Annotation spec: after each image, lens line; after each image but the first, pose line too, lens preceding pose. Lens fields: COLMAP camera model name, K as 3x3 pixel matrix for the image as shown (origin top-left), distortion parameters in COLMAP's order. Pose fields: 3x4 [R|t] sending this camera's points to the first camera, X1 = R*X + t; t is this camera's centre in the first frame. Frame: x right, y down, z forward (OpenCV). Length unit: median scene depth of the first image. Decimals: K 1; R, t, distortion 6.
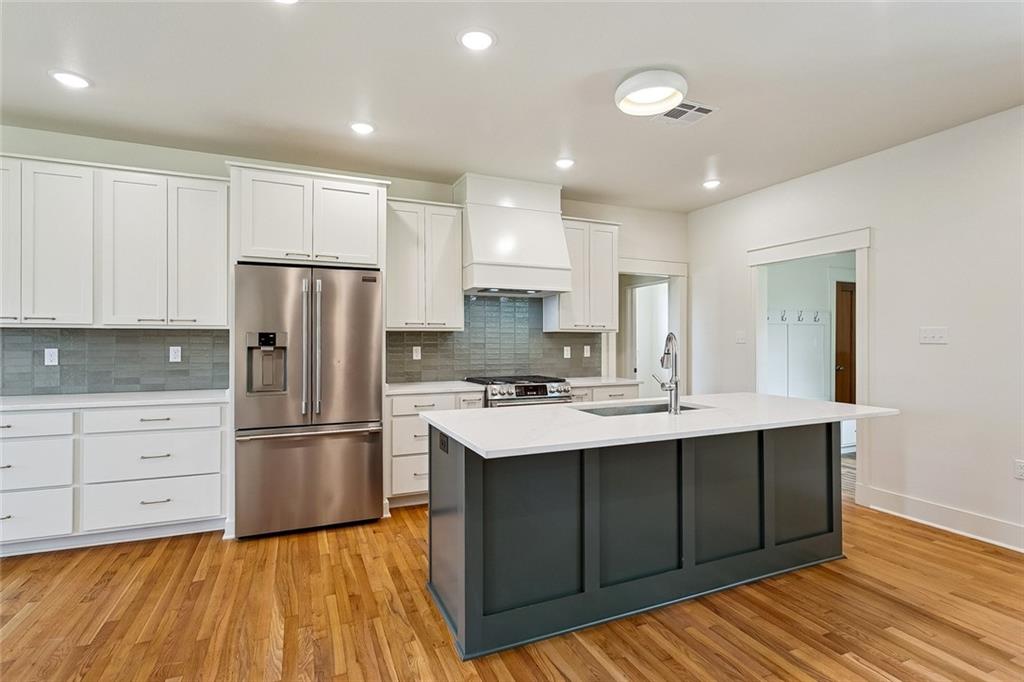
lens RADIAL K [[502.6, 0, 512.0], [0, 502.6, 341.0], [0, 0, 1]] dist [0.001740, 0.000925]
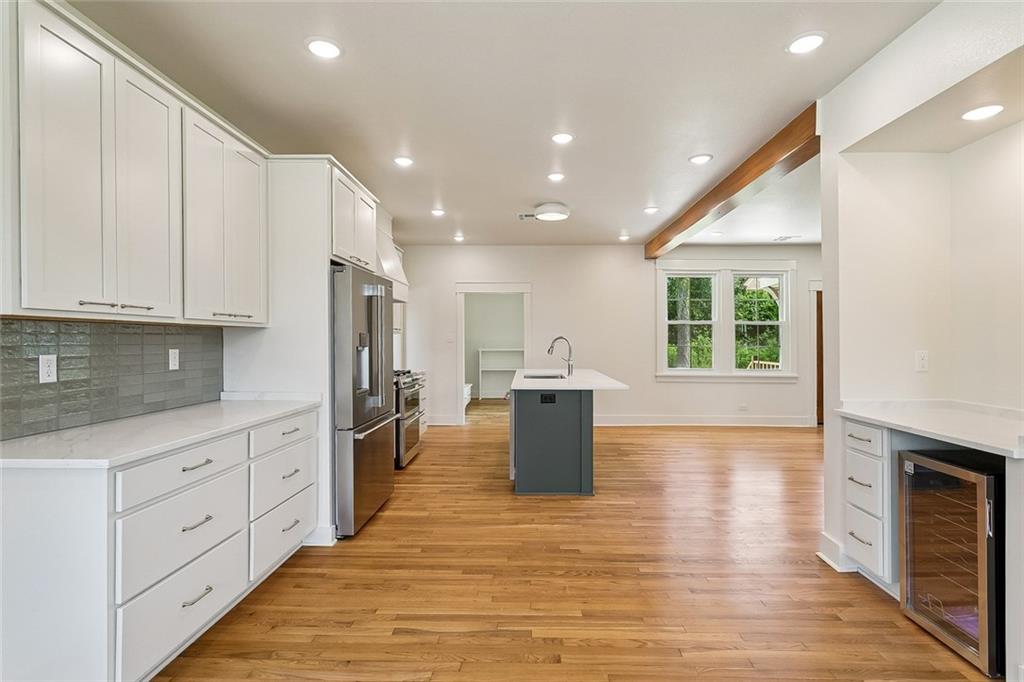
lens RADIAL K [[523.8, 0, 526.2], [0, 523.8, 338.9], [0, 0, 1]] dist [0.000876, 0.000055]
pose [[0.381130, 0.003287, 0.924516, -1.115334], [-0.000878, 0.999995, -0.003194, -0.001436], [-0.924521, 0.000406, 0.381131, 0.220239]]
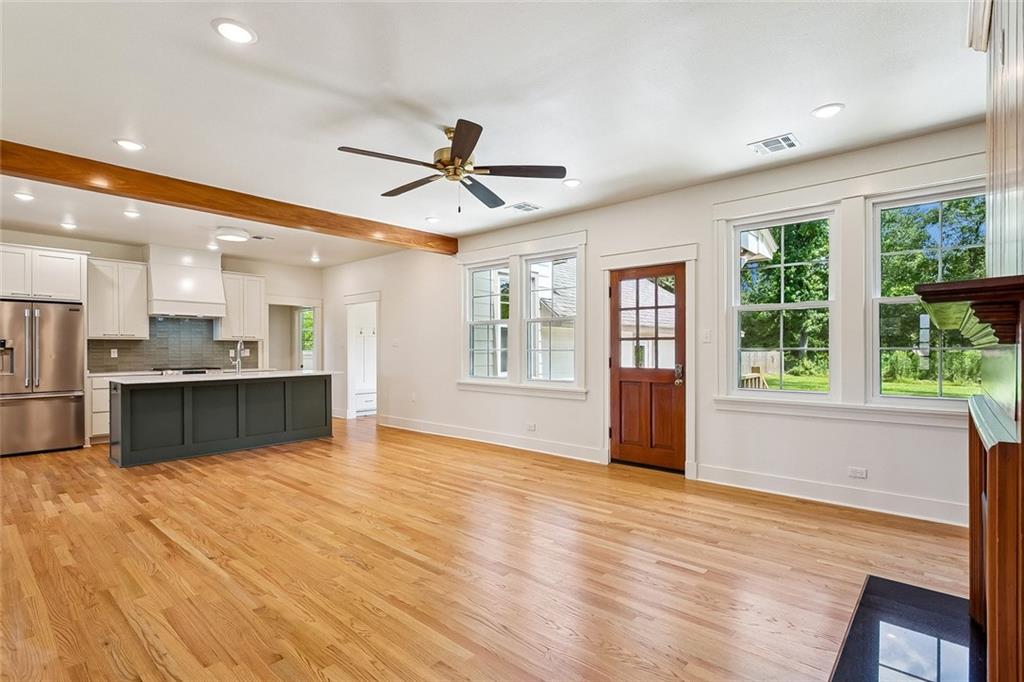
lens RADIAL K [[549.0, 0, 565.2], [0, 549.0, 353.6], [0, 0, 1]] dist [0.002297, -0.000587]
pose [[0.902174, -0.003296, 0.431361, 0.383058], [0.001688, 0.999990, 0.004112, 0.022041], [-0.431370, -0.002982, 0.902170, -1.299732]]
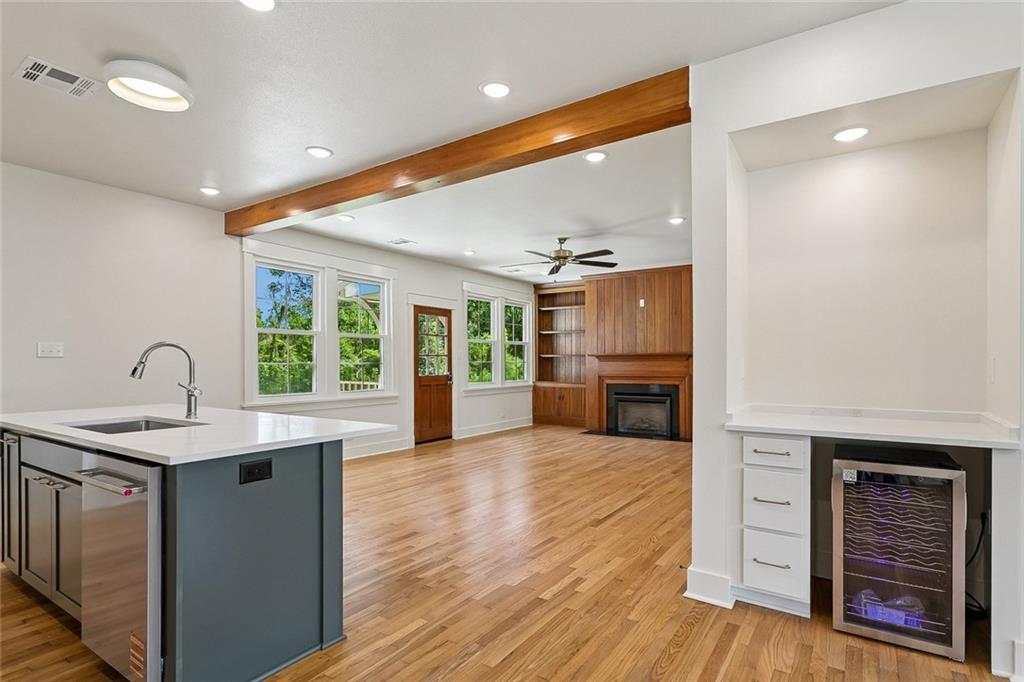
lens RADIAL K [[508.0, 0, 544.9], [0, 508.0, 361.9], [0, 0, 1]] dist [0.000382, -0.000080]
pose [[-0.587152, 0.003843, 0.809467, -0.638326], [0.007249, 0.999974, 0.000510, 0.017289], [-0.809444, 0.006168, -0.587165, 0.645559]]
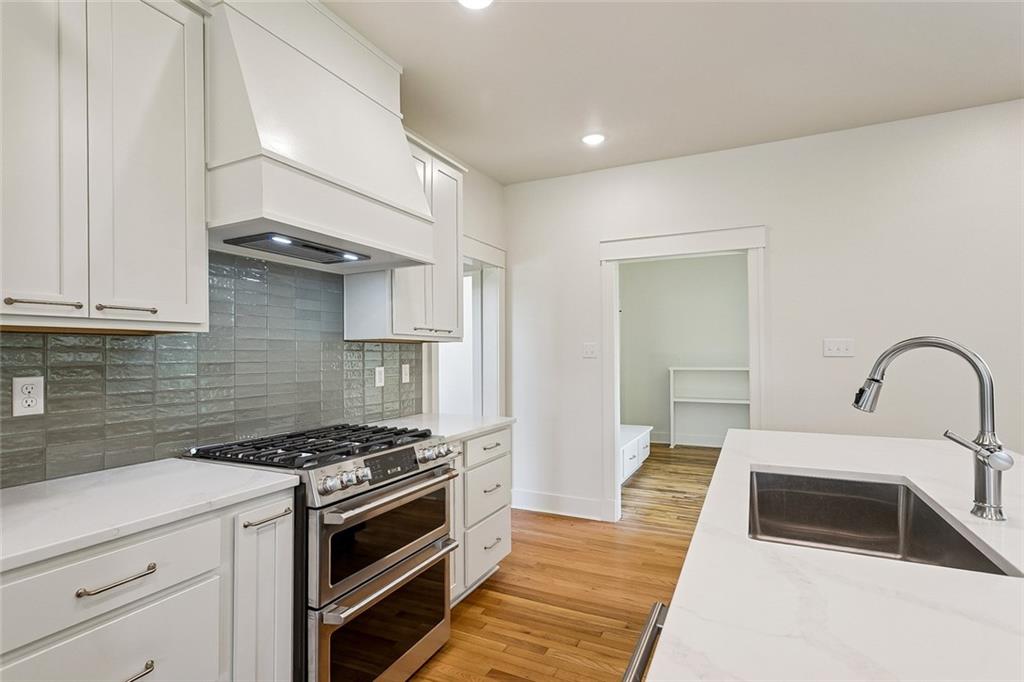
lens RADIAL K [[502.6, 0, 512.0], [0, 502.6, 341.0], [0, 0, 1]] dist [0.001740, 0.000925]
pose [[0.746052, 0.013102, 0.665759, -0.191339], [0.006075, 0.999631, -0.026480, -0.001627], [-0.665860, 0.023800, 0.745697, 0.596829]]
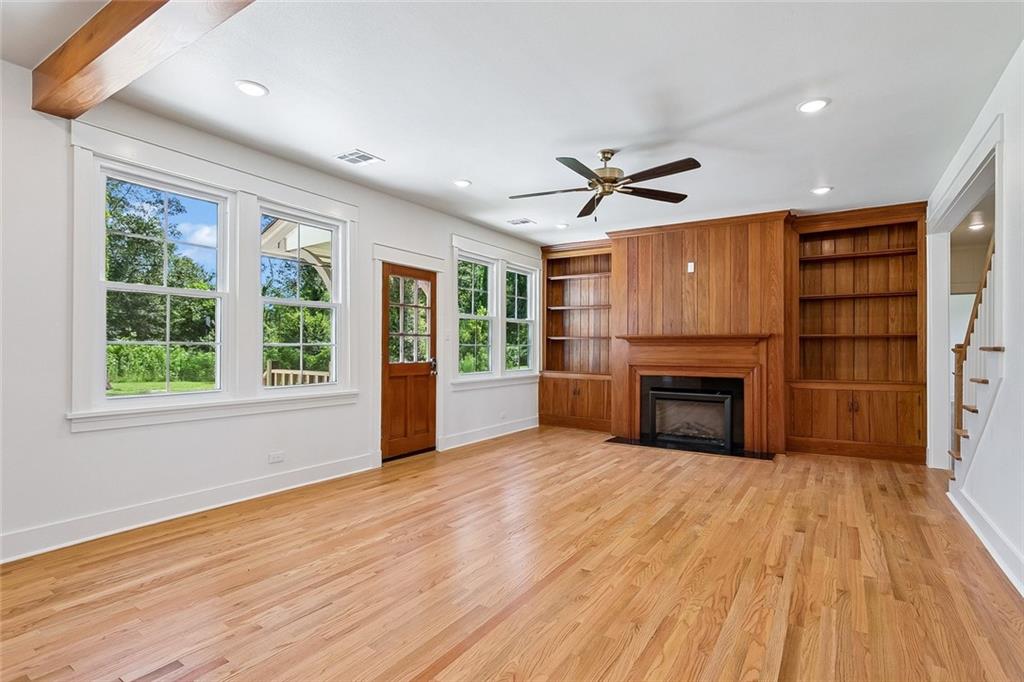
lens RADIAL K [[502.6, 0, 512.0], [0, 502.6, 341.0], [0, 0, 1]] dist [0.001740, 0.000925]
pose [[-0.558431, 0.008230, 0.829510, -0.113910], [-0.001735, 0.999937, -0.011089, 0.022663], [-0.829549, -0.007632, -0.558382, 0.388549]]
